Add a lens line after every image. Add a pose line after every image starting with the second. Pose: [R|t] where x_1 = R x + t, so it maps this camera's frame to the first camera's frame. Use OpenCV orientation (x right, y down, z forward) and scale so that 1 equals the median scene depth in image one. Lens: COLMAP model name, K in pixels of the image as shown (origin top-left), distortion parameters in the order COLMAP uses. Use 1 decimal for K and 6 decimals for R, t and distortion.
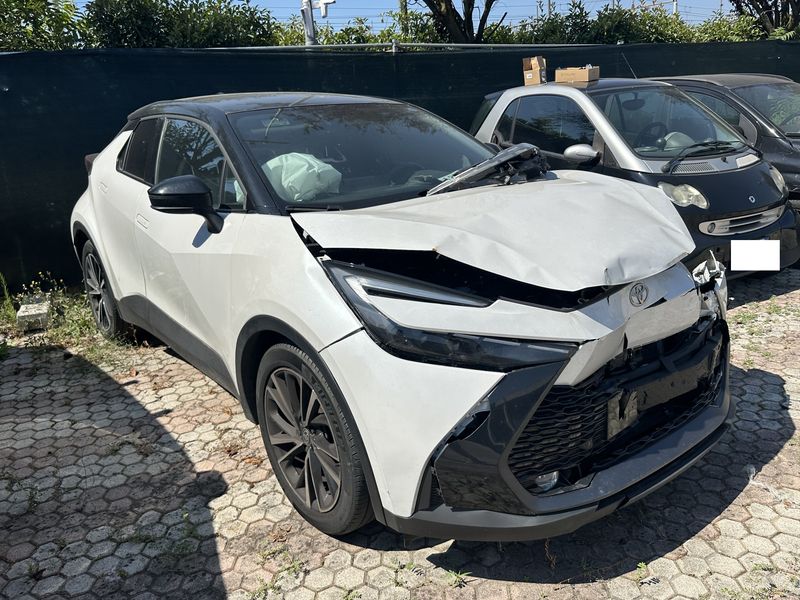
lens RADIAL K [[629.2, 0, 400.0], [0, 629.2, 300.0], [0, 0, 1]] dist [-0.008302, -0.007700]
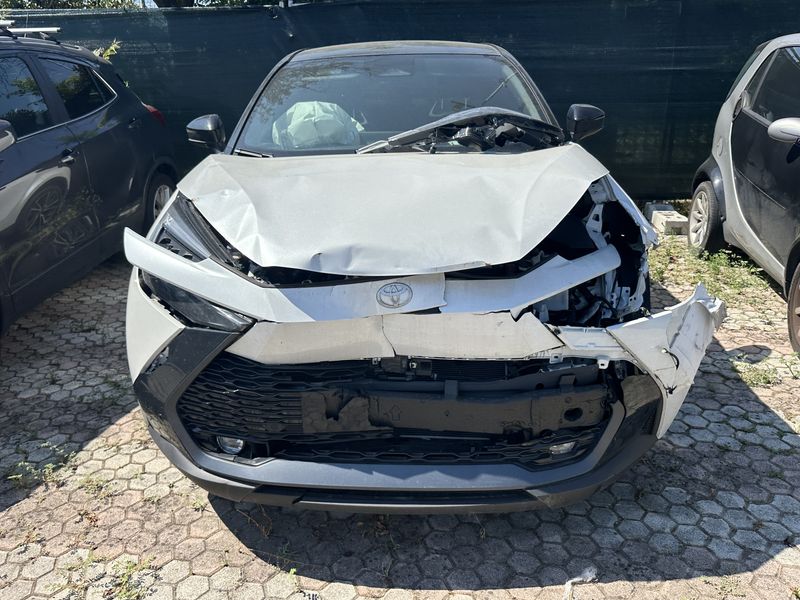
lens RADIAL K [[629.2, 0, 400.0], [0, 629.2, 300.0], [0, 0, 1]] dist [-0.008302, -0.007700]
pose [[0.775971, 0.253352, -0.577653, 0.922691], [-0.205312, 0.967368, 0.148477, -0.137347], [0.596420, 0.003385, 0.802666, 0.331062]]
